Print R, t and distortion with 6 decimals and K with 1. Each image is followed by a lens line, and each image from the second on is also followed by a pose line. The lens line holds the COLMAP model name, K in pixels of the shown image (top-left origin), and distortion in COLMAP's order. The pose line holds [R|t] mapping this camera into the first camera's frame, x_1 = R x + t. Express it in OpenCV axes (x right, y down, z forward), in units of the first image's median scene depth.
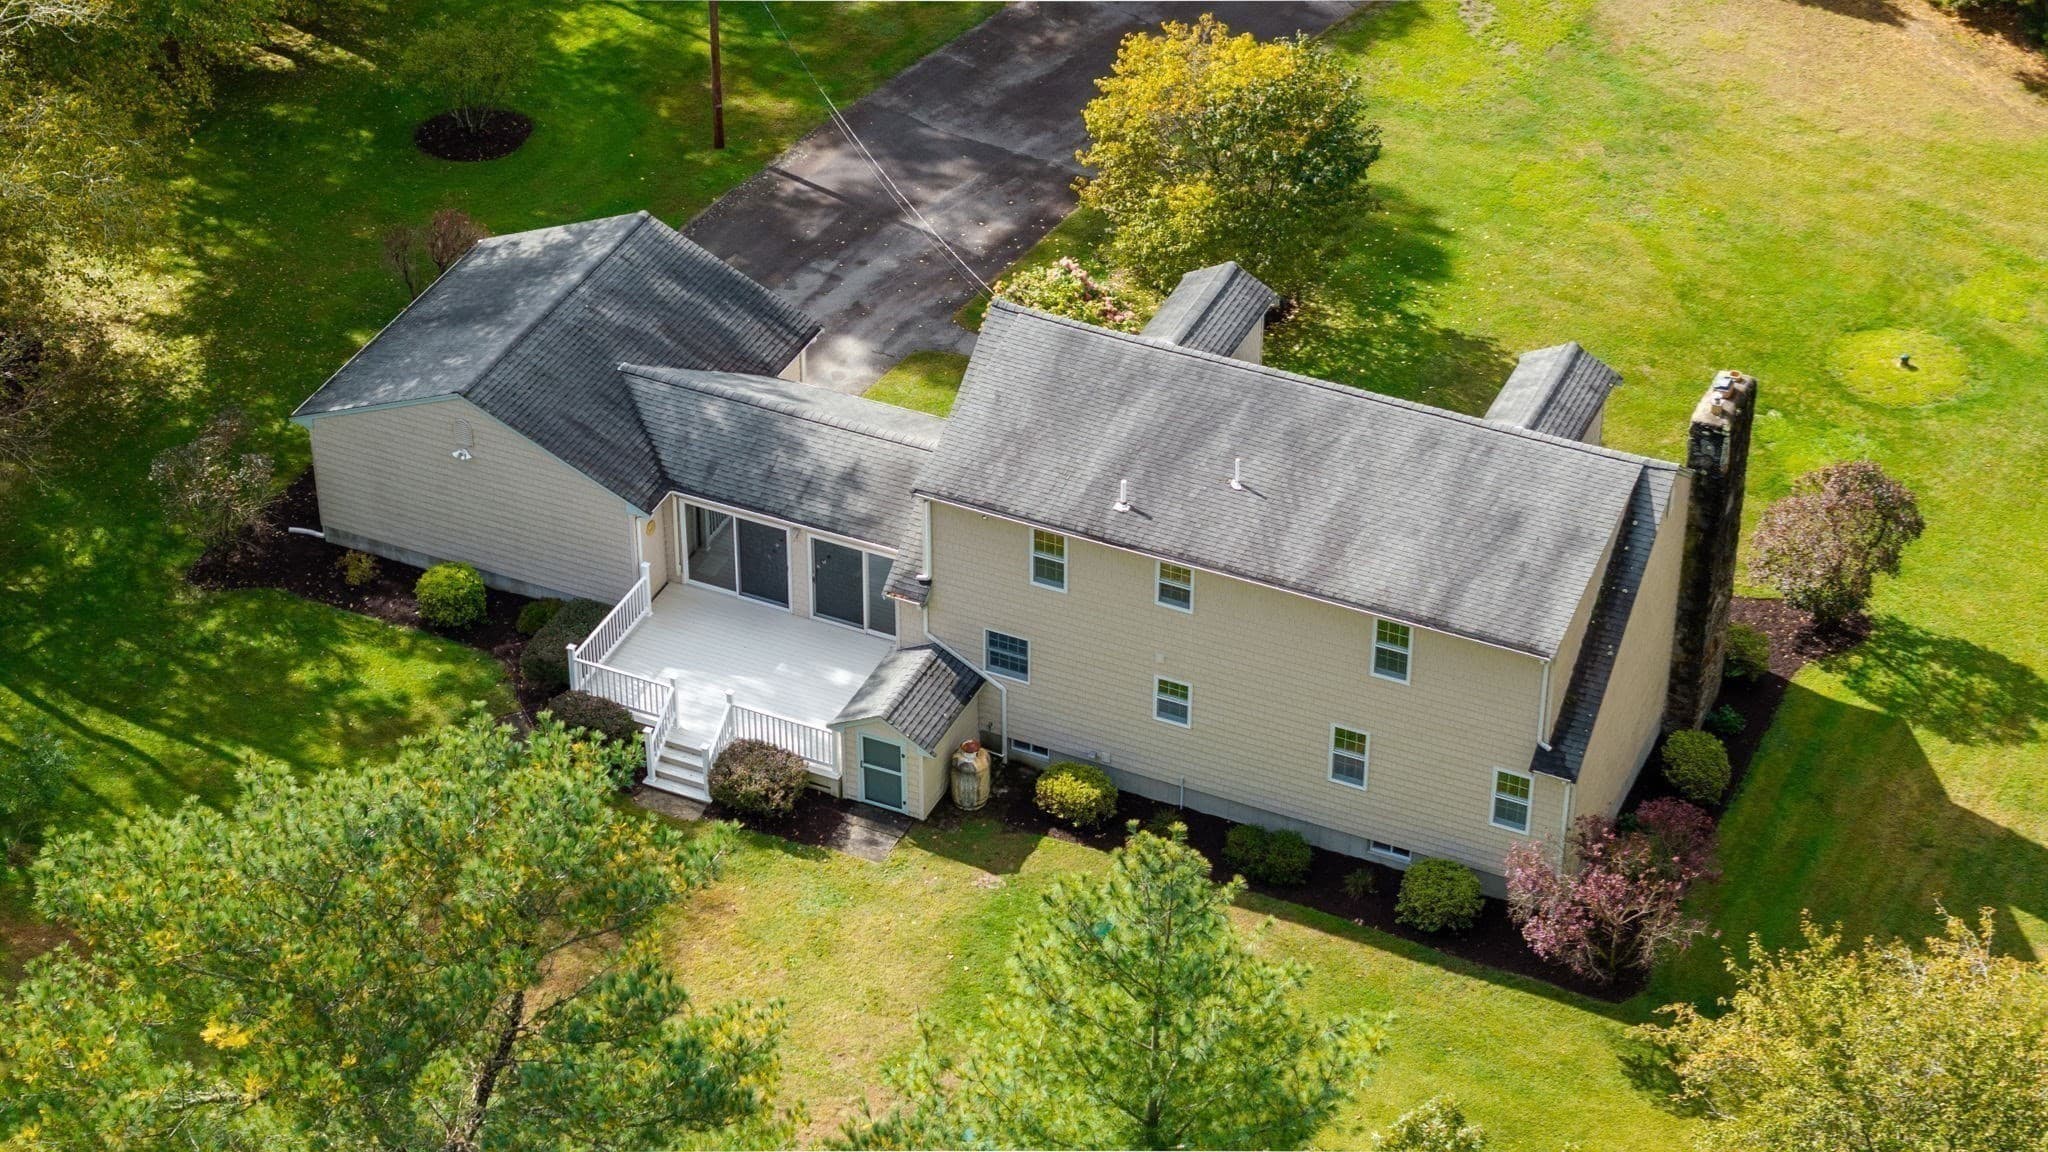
lens RADIAL K [[4112.2, 0, 1024.0], [0, 4112.2, 576.0], [0, 0, 1]] dist [0.007577, -0.071523]
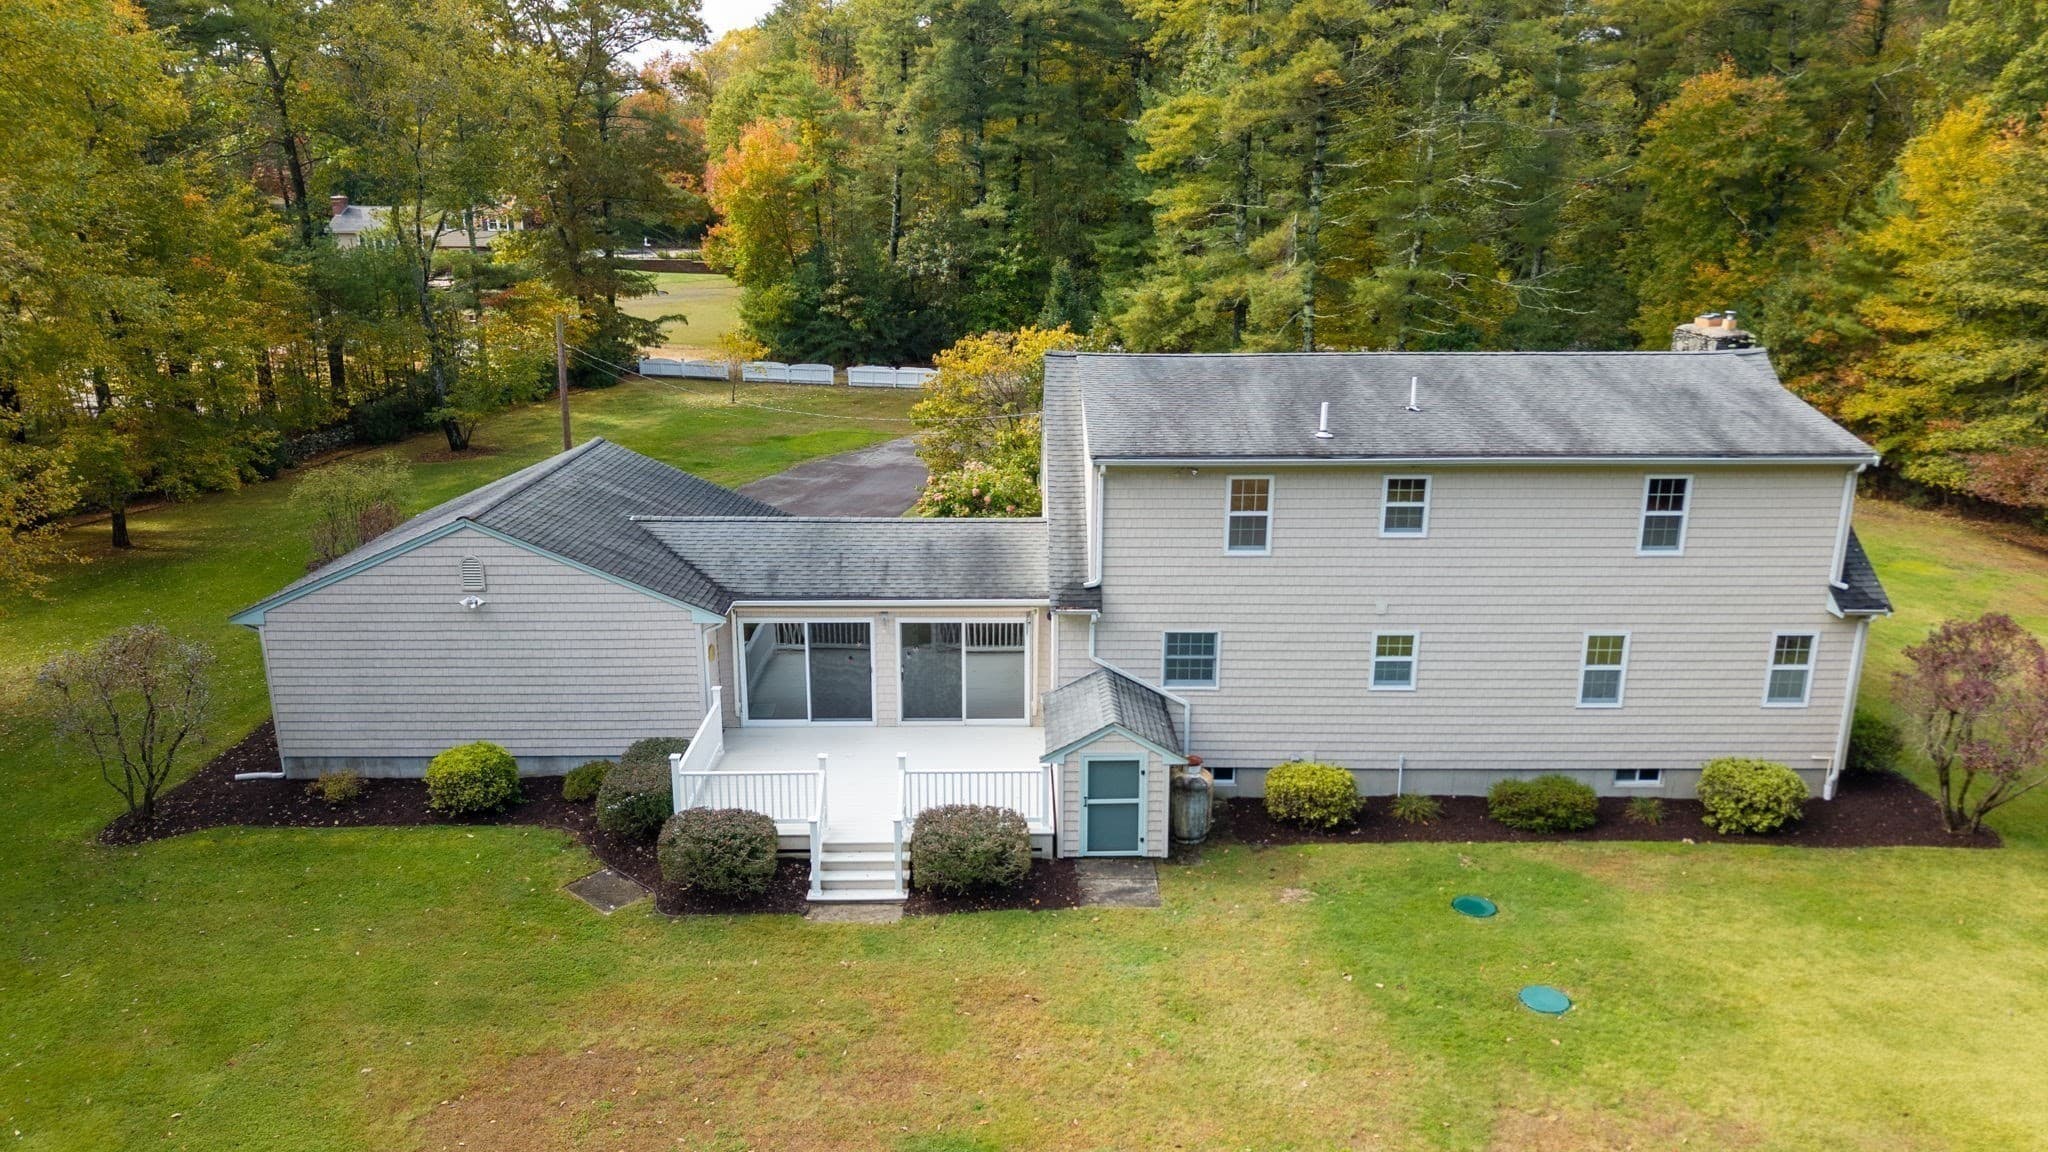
lens RADIAL K [[1299.8, 0, 1029.0], [0, 1299.8, 606.9], [0, 0, 1]] dist [0.028013, -0.000998]
pose [[0.906965, -0.117161, 0.404584, -0.148120], [0.243782, 0.929319, -0.277376, 0.077965], [-0.343490, 0.350200, 0.871421, 0.758374]]
